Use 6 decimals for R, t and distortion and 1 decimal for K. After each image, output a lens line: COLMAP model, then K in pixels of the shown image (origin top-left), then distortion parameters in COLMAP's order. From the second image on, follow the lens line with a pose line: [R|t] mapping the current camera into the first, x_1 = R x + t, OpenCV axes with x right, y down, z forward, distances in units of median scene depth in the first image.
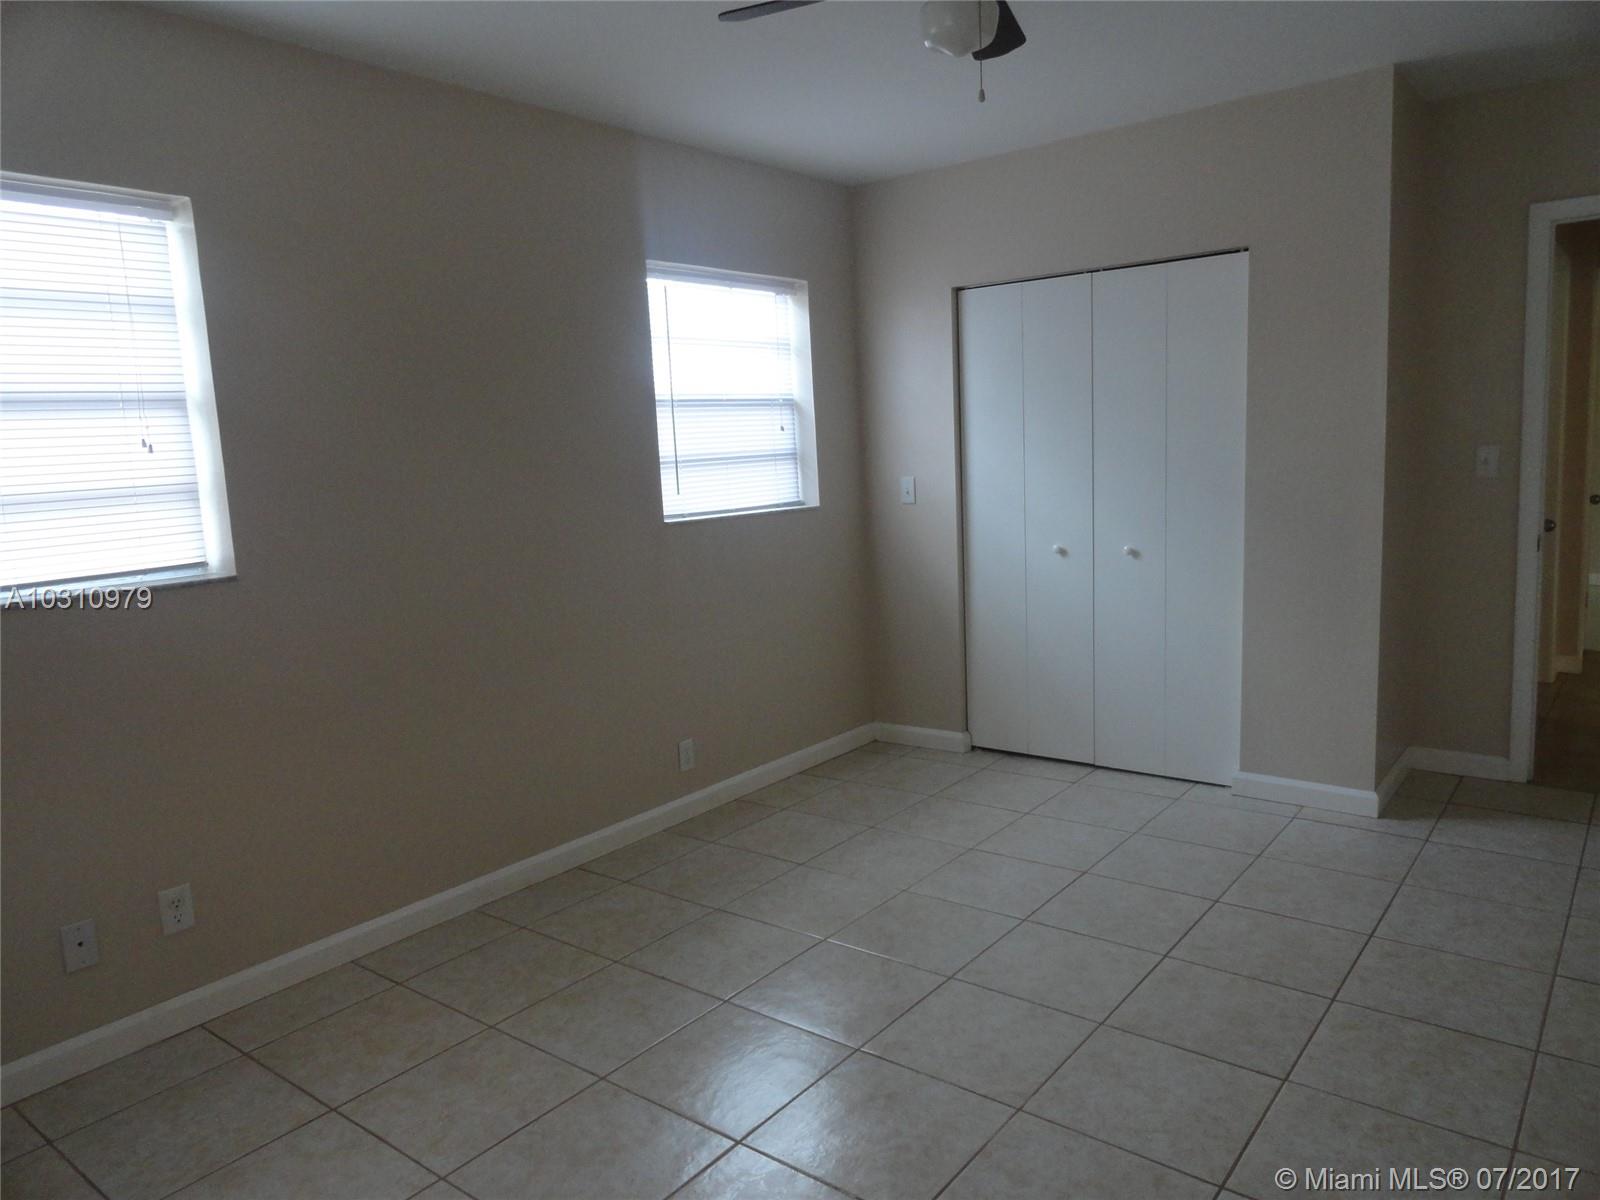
lens RADIAL K [[1101.5, 0, 800.4], [0, 1101.5, 598.1], [0, 0, 1]] dist [-0.002051, 0.011002]
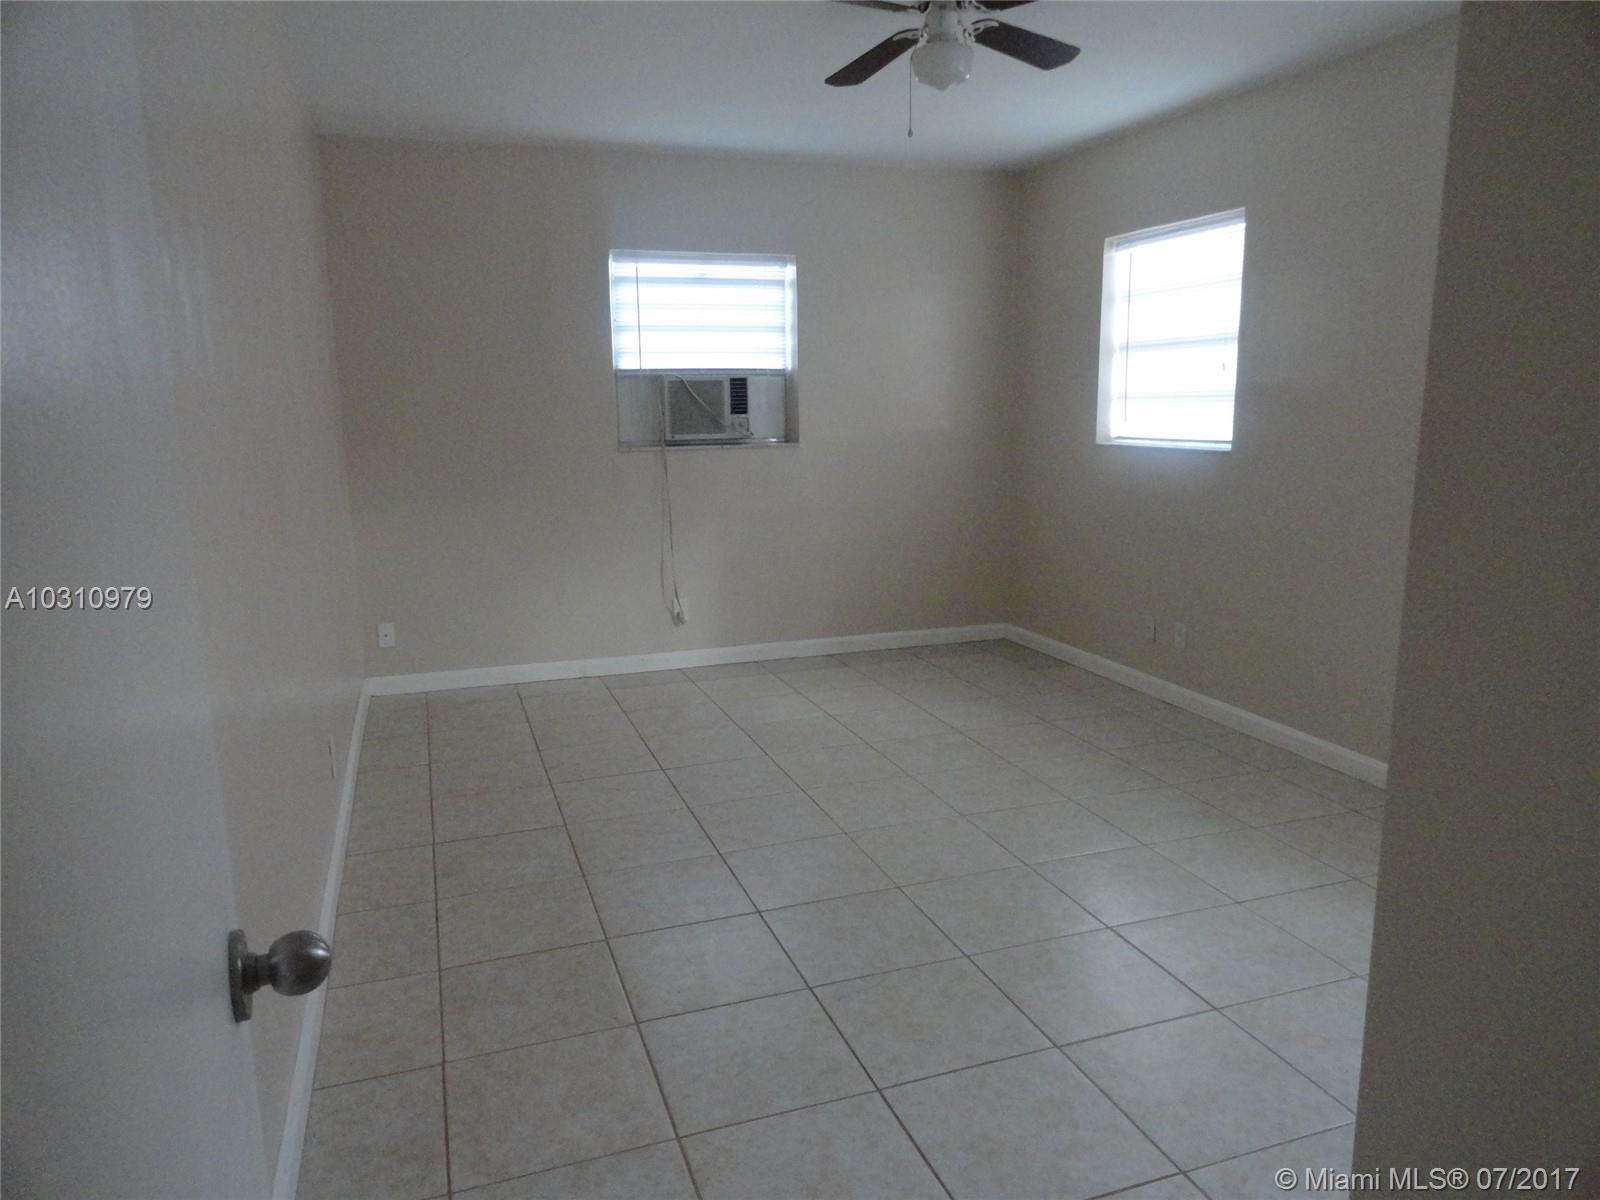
lens RADIAL K [[1101.5, 0, 806.1], [0, 1101.5, 601.1], [0, 0, 1]] dist [-0.002051, 0.011002]
pose [[-0.537787, 0.209043, -0.816753, 1.165323], [-0.069483, 0.954487, 0.290046, -0.236480], [0.840213, 0.212733, -0.498786, 1.359434]]
